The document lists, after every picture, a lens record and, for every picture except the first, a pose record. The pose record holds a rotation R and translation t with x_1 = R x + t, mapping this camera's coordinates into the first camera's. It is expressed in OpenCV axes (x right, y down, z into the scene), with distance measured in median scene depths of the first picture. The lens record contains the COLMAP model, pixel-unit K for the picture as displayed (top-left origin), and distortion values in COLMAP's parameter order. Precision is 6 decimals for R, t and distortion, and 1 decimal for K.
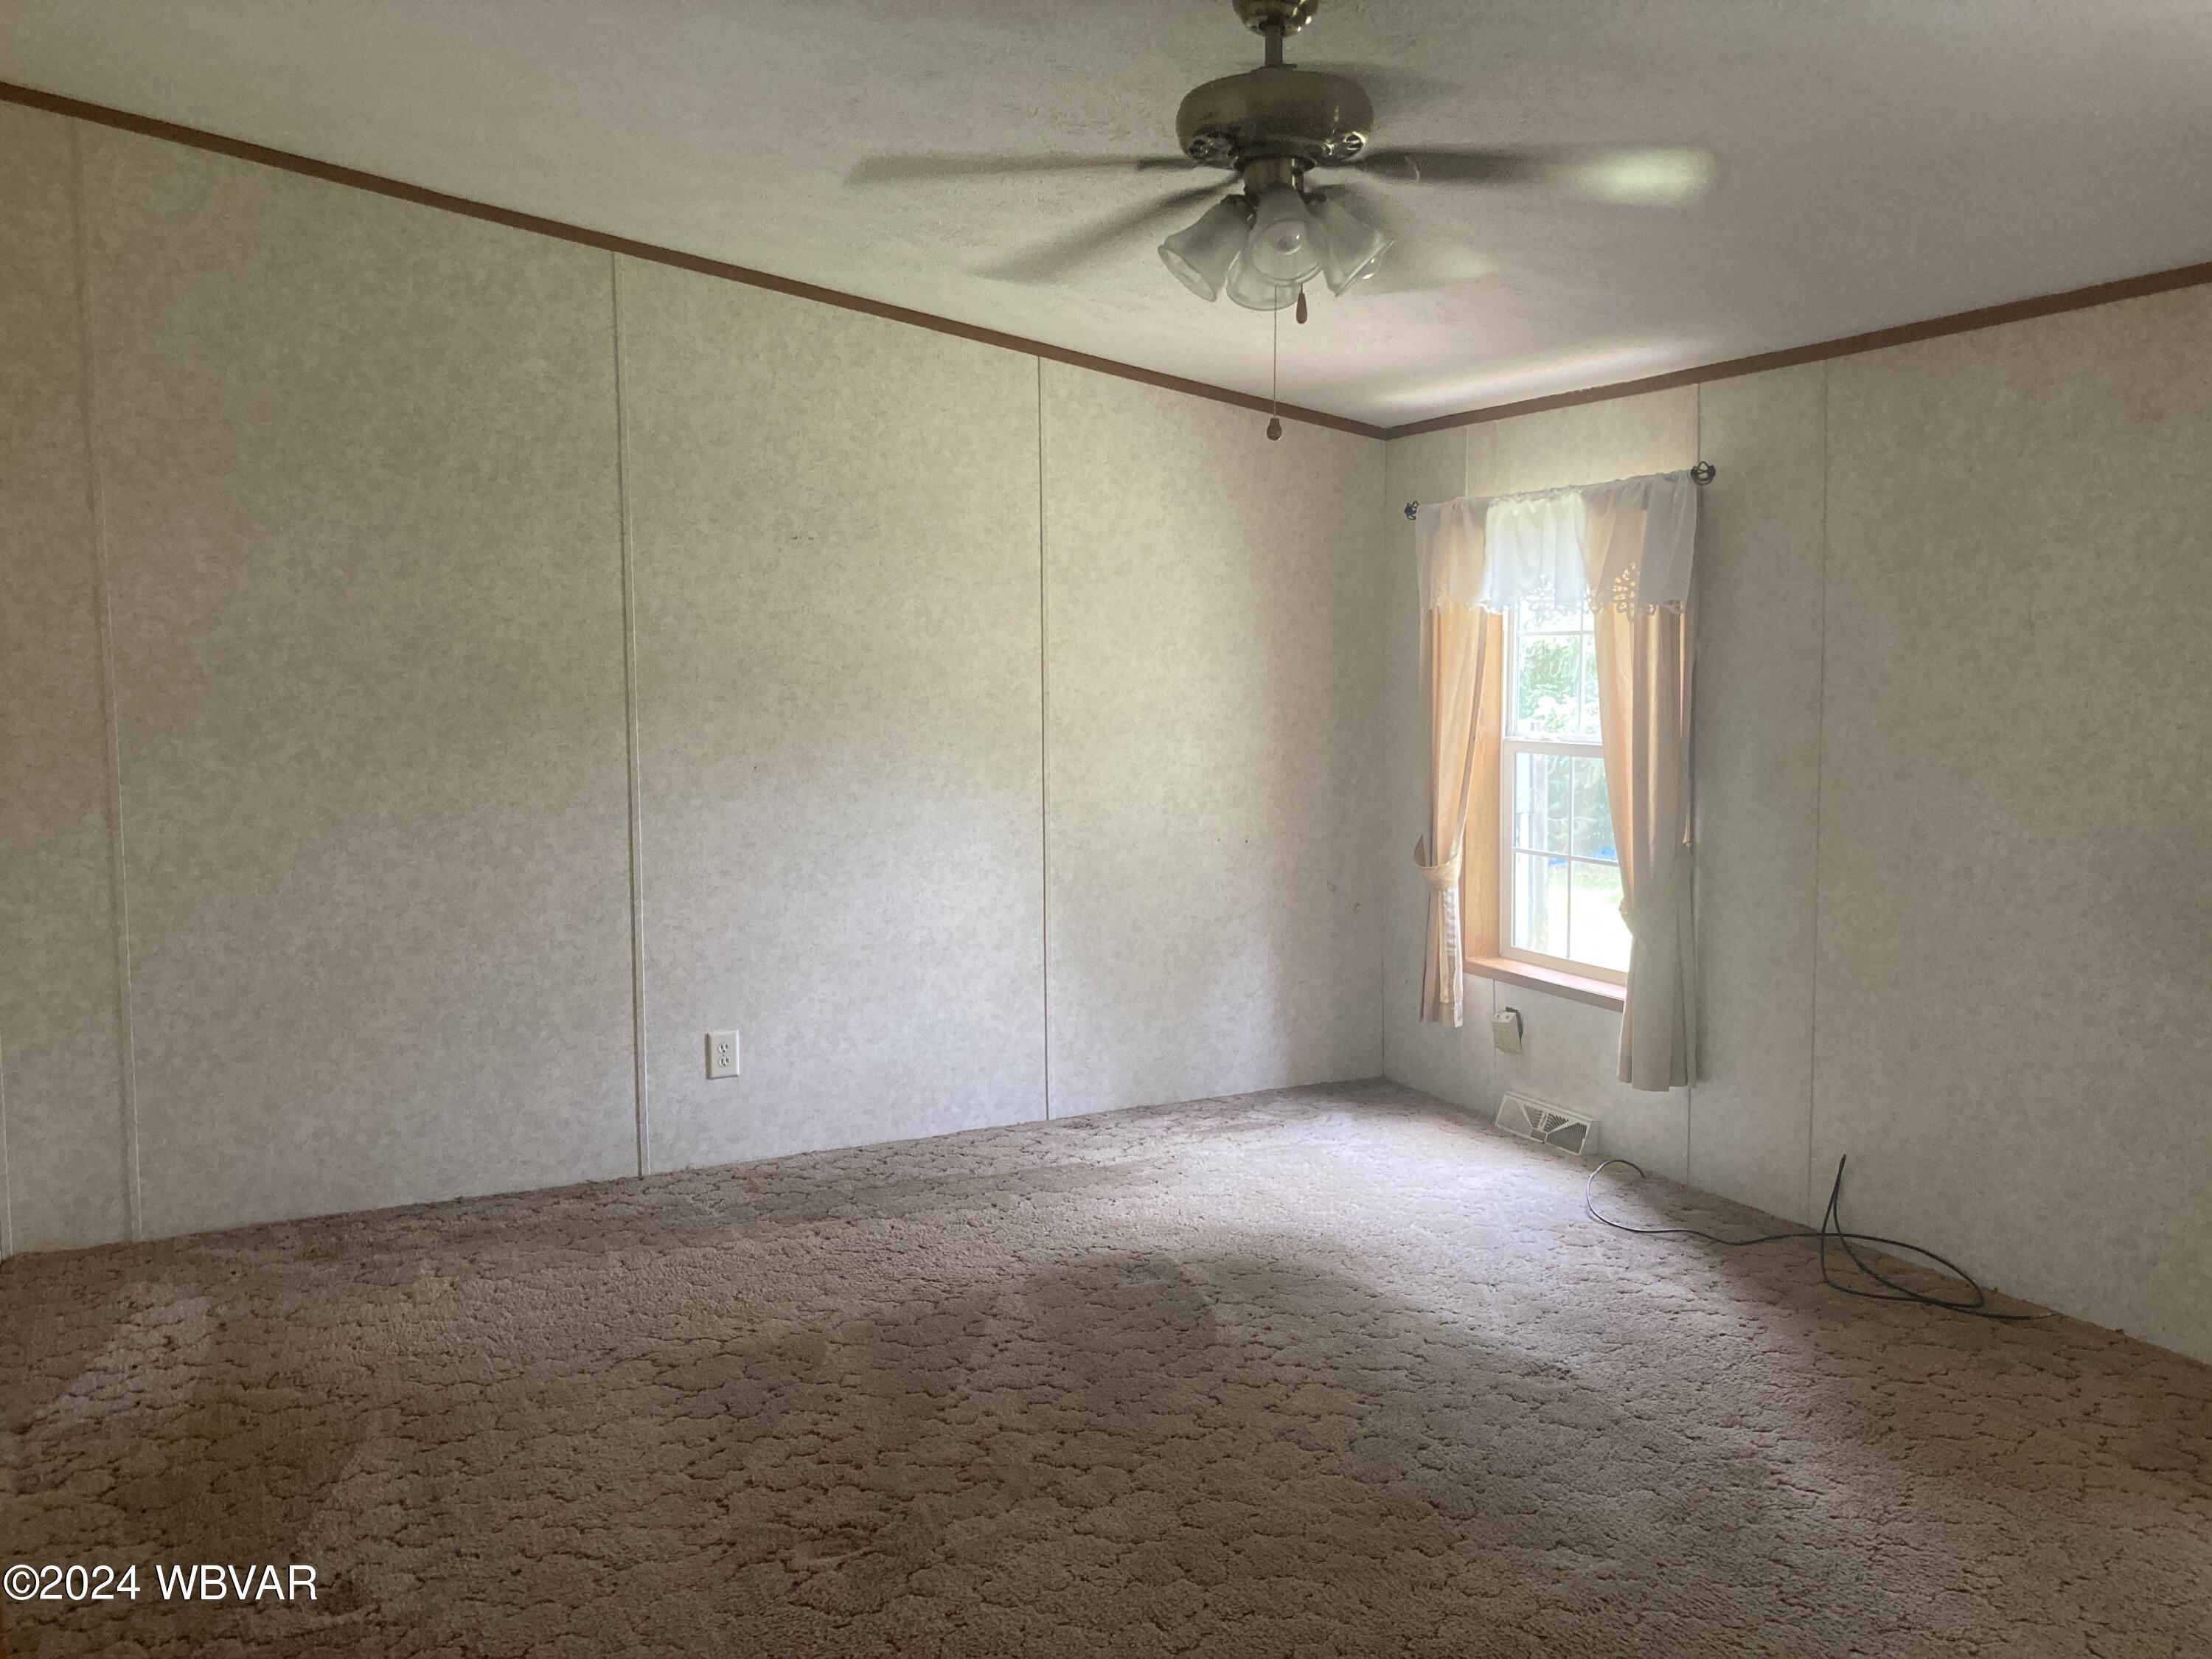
lens RADIAL K [[1819.2, 0, 1096.9], [0, 1819.2, 825.7], [0, 0, 1]] dist [0.028192, -0.027515]
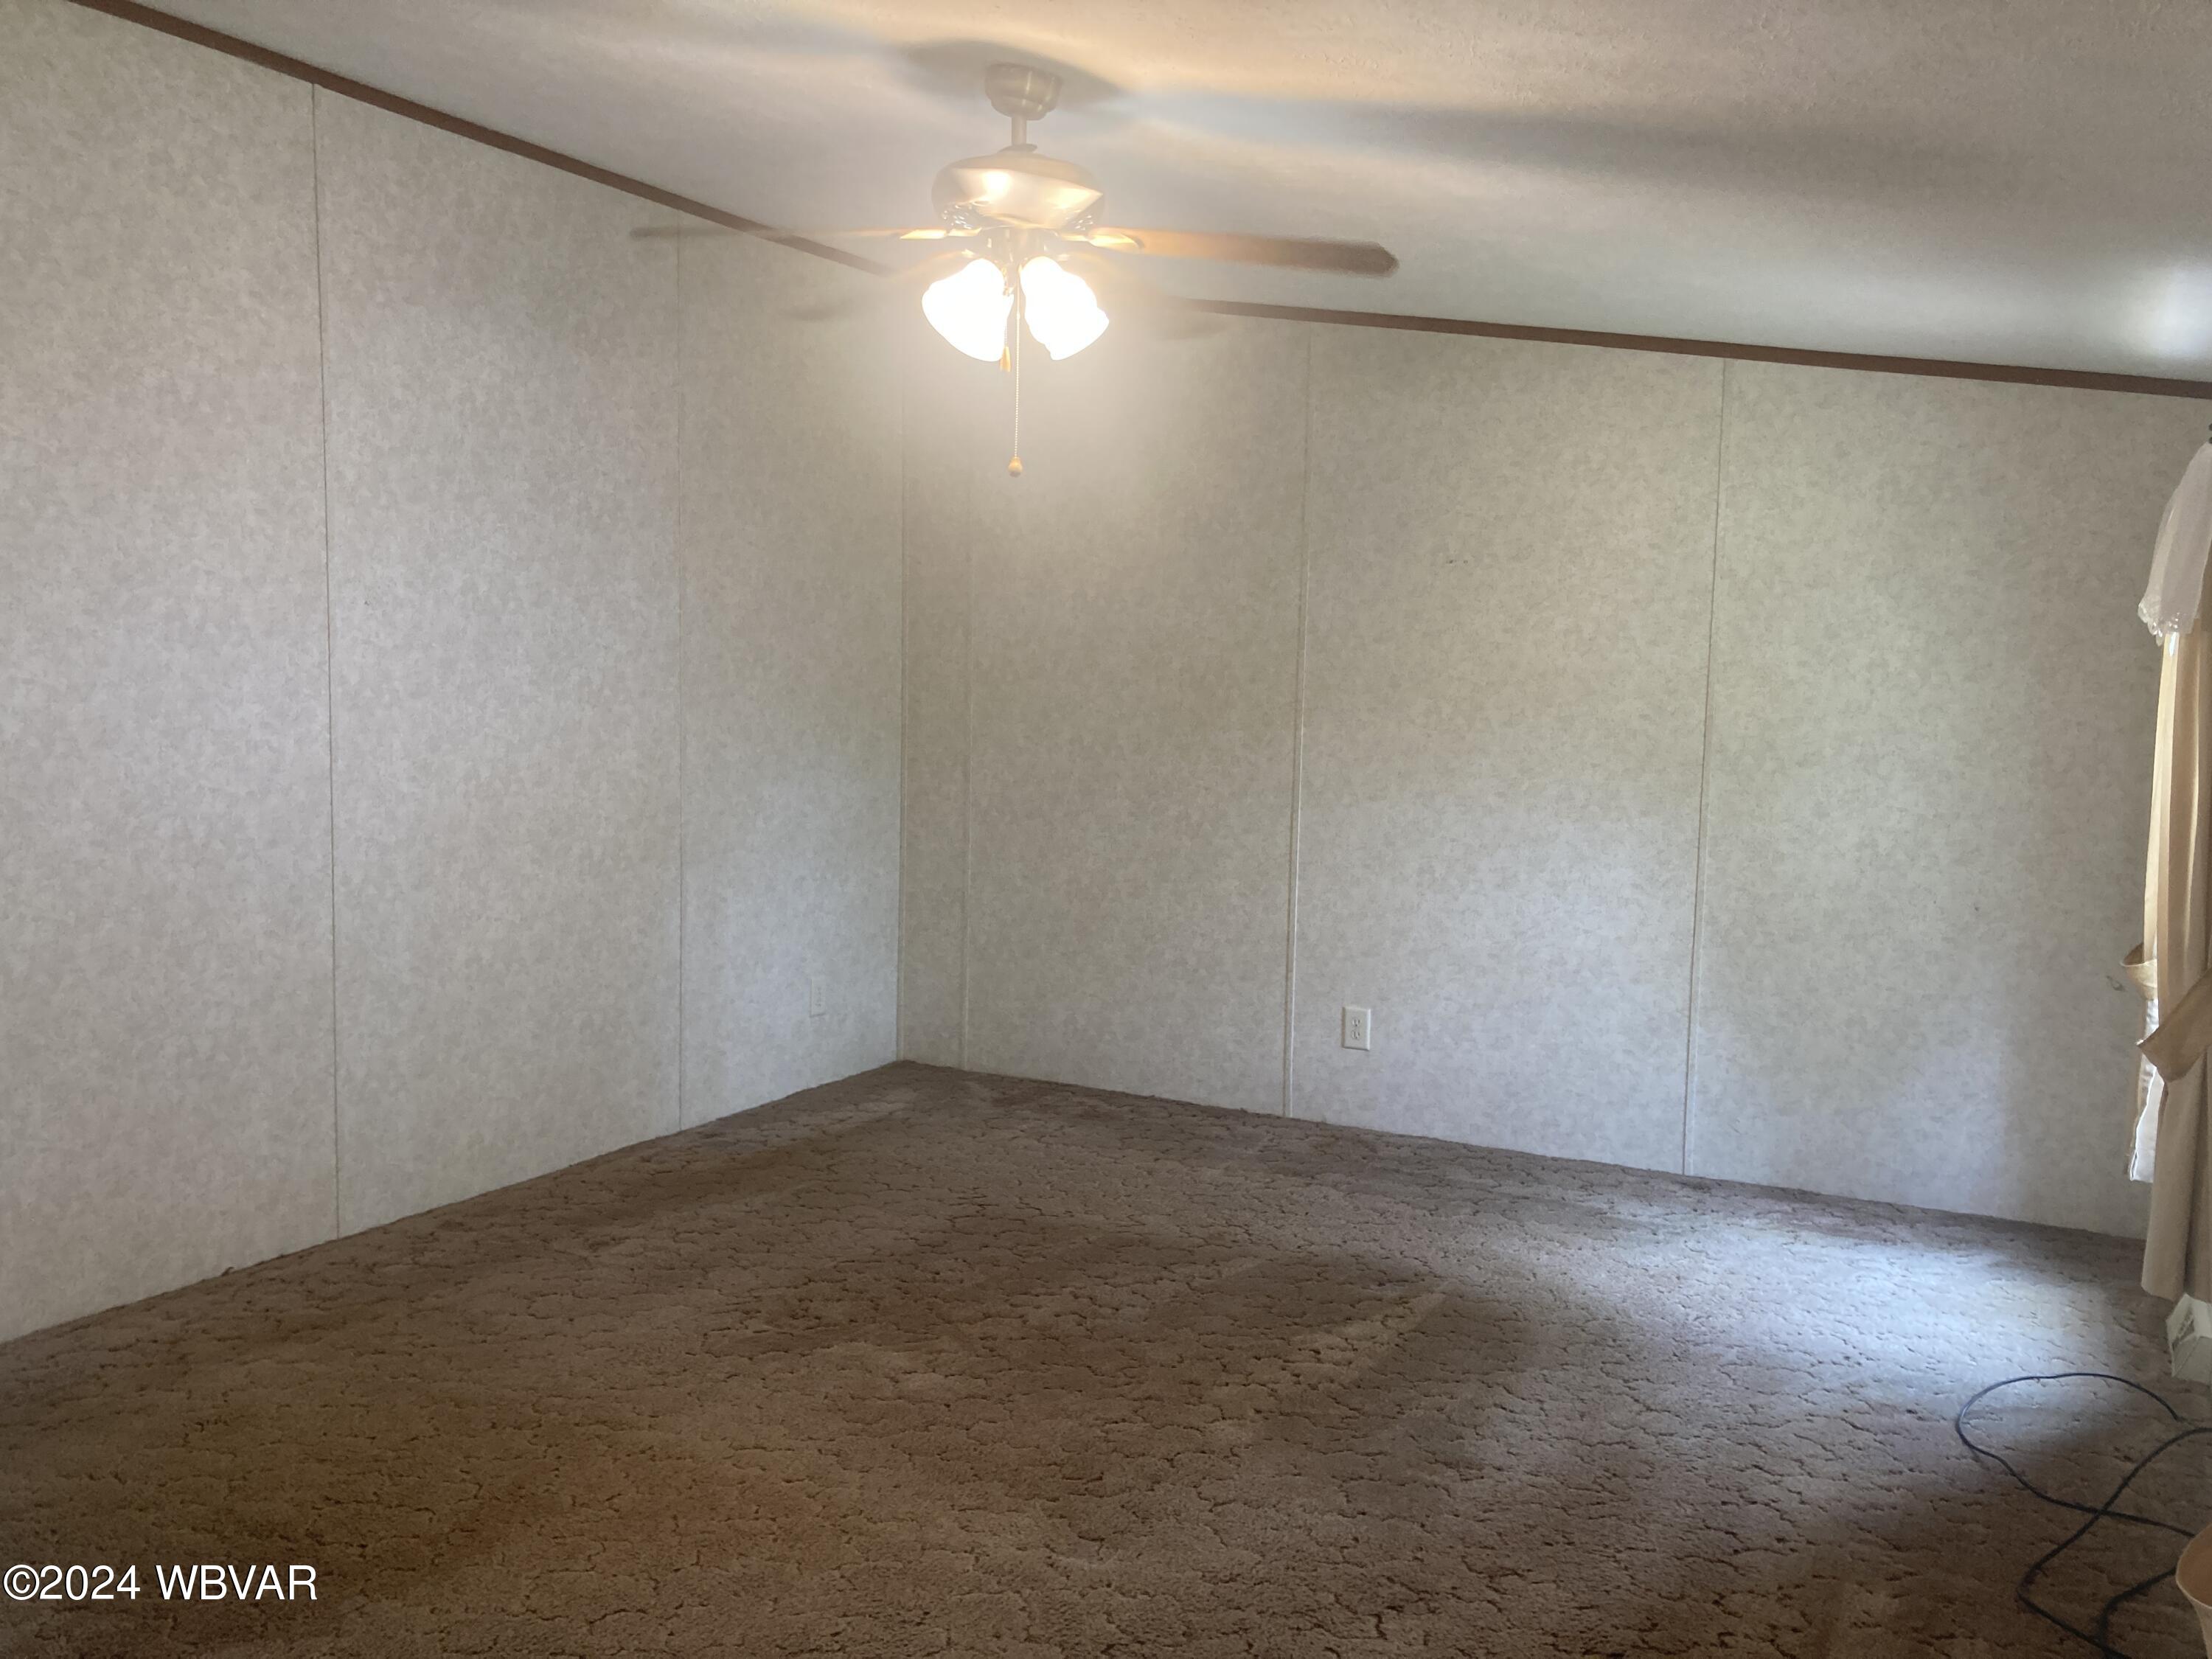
lens RADIAL K [[1819.2, 0, 1091.4], [0, 1819.2, 831.4], [0, 0, 1]] dist [0.028192, -0.027515]
pose [[0.558116, 0.086753, -0.825215, 0.598970], [-0.098696, 0.994400, 0.037788, -0.019951], [0.823872, 0.060355, 0.563553, 0.226863]]
